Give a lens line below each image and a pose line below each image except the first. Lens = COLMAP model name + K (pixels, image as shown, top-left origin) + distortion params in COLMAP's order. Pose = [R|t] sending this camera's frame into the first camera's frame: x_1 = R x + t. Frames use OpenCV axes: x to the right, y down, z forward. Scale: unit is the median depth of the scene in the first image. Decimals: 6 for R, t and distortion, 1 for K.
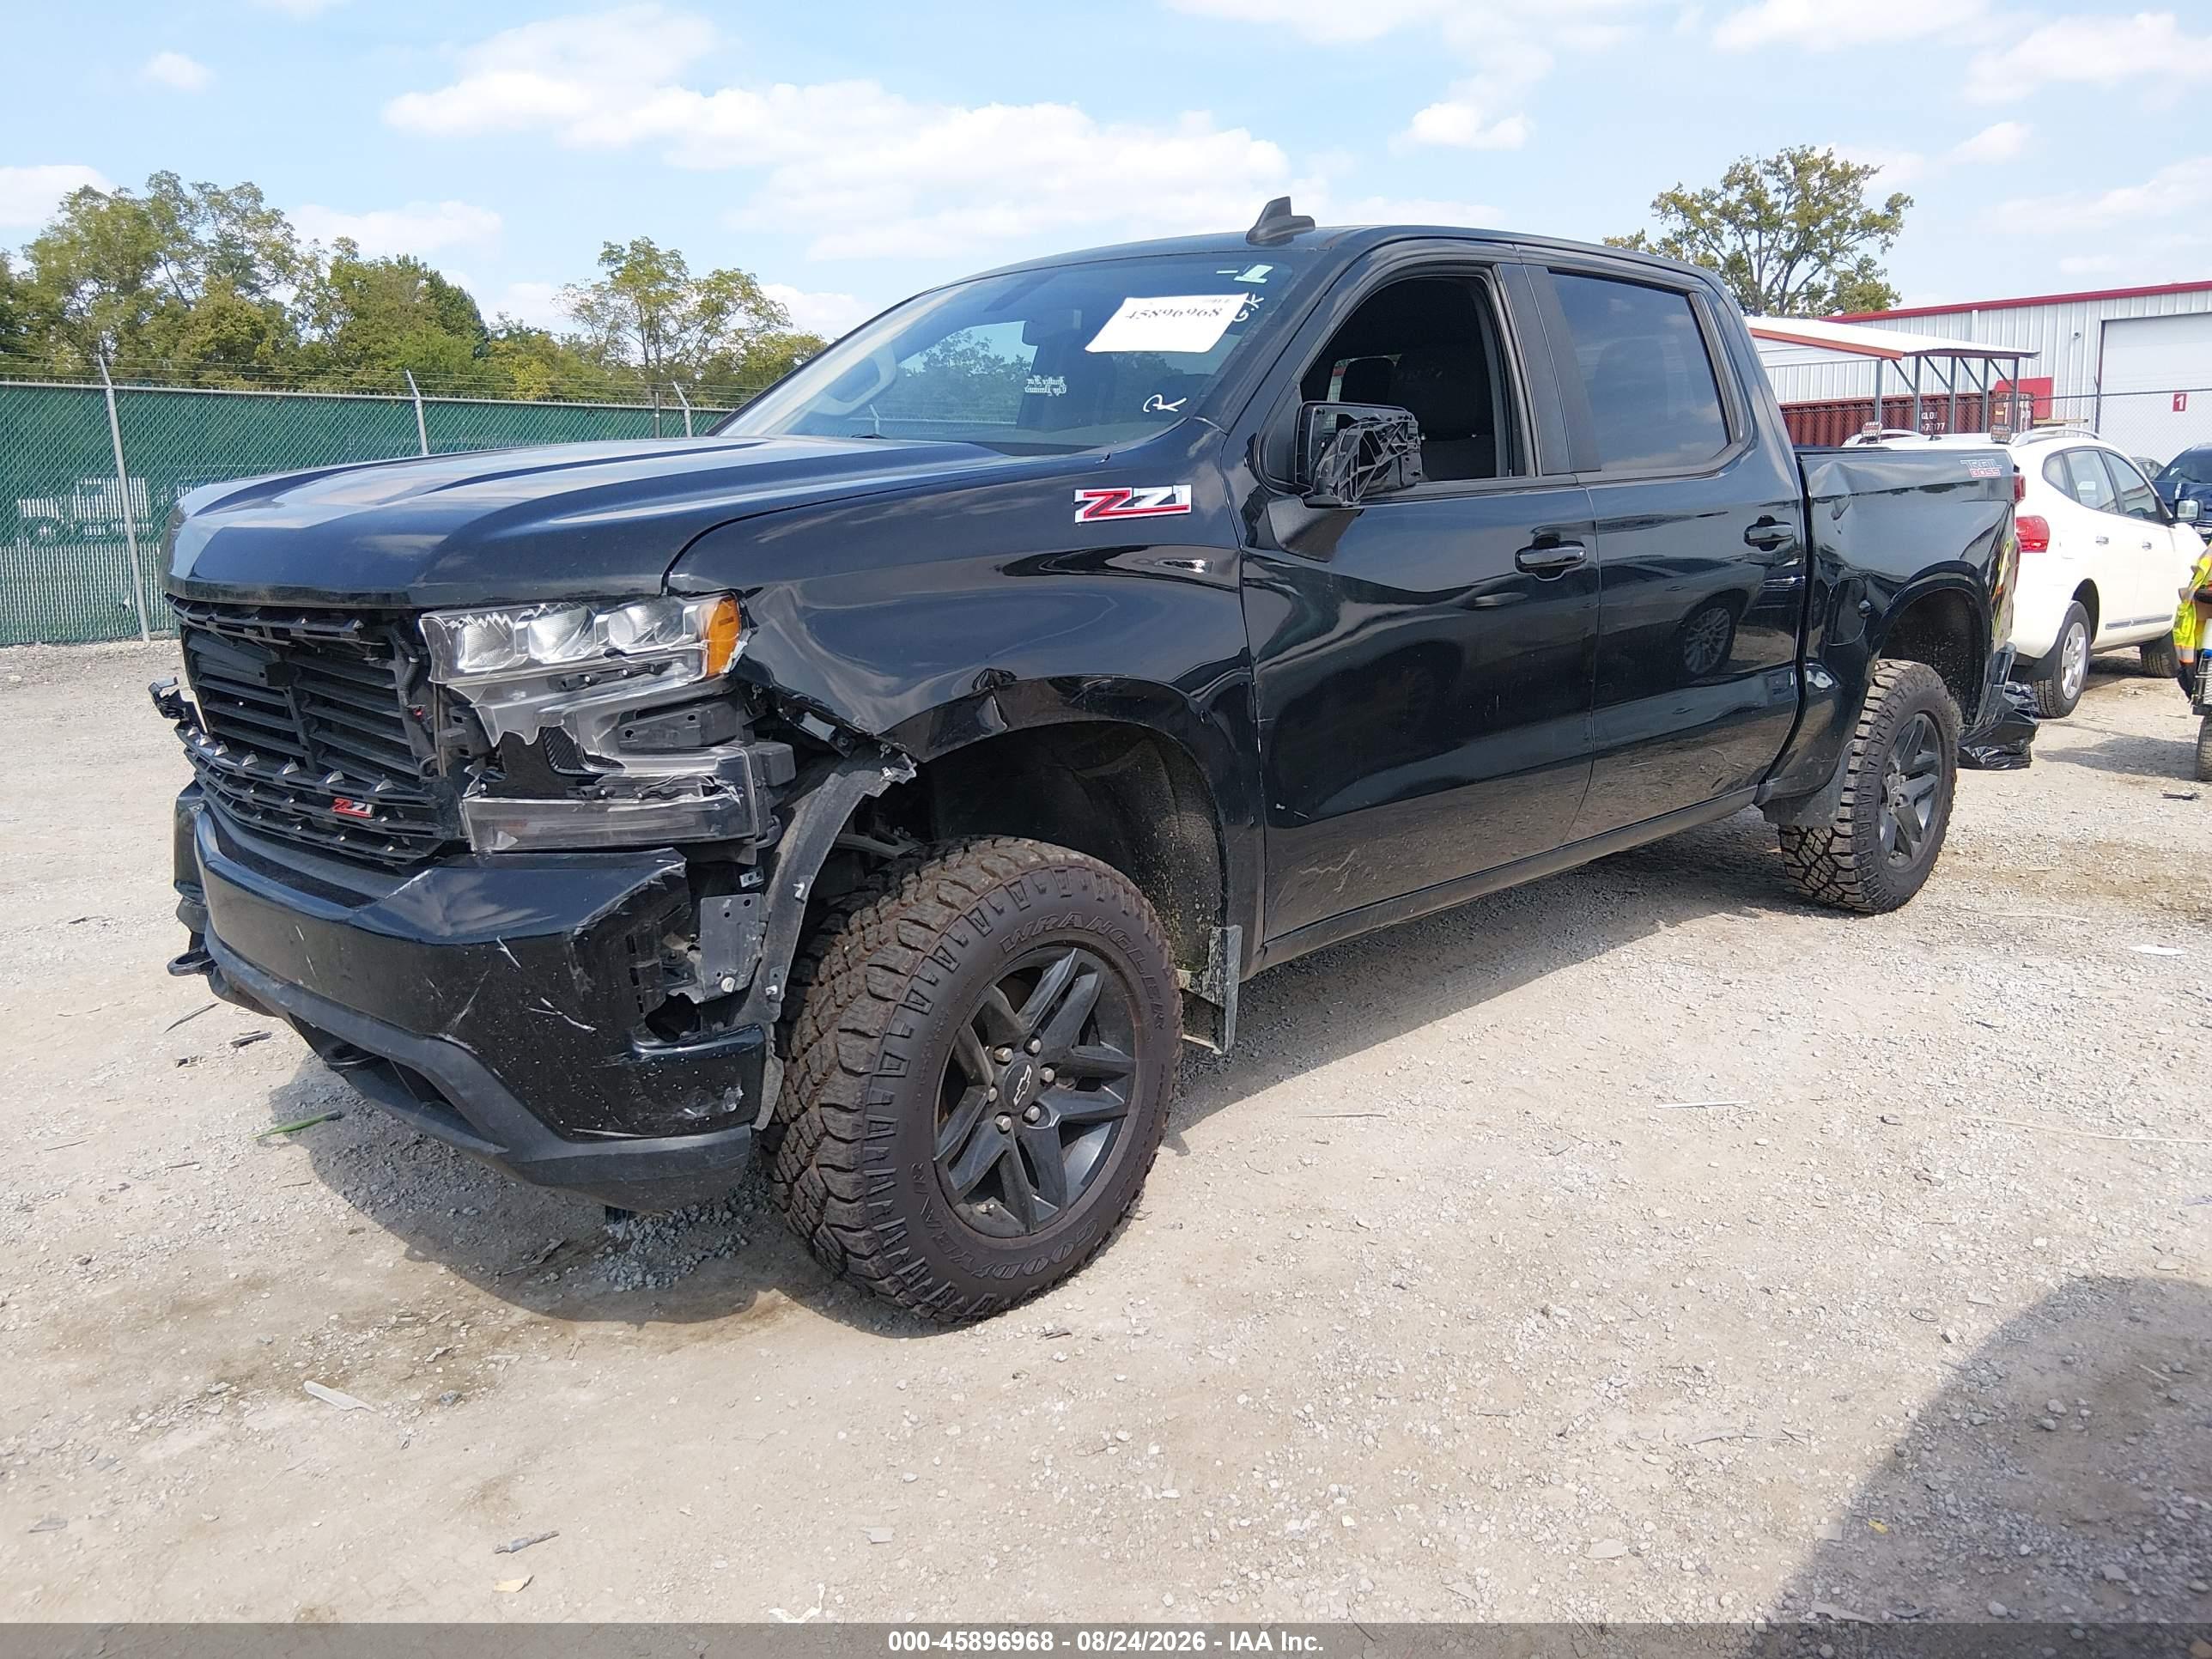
lens RADIAL K [[1744.1, 0, 1130.2], [0, 1744.1, 815.2], [0, 0, 1]] dist [0.118508, -0.224300]
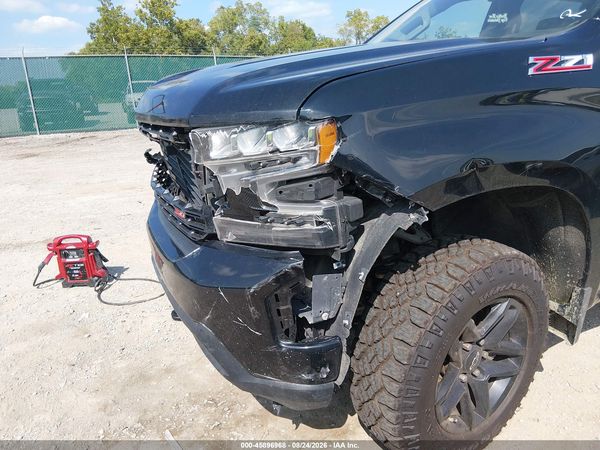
lens RADIAL K [[458.5, 0, 302.2], [0, 458.5, 229.1], [0, 0, 1]] dist [0.089094, -0.159972]
pose [[0.930113, 0.083359, -0.357687, -0.072721], [-0.036988, 0.990211, 0.134586, -0.073933], [0.365405, -0.111950, 0.924092, 0.514024]]
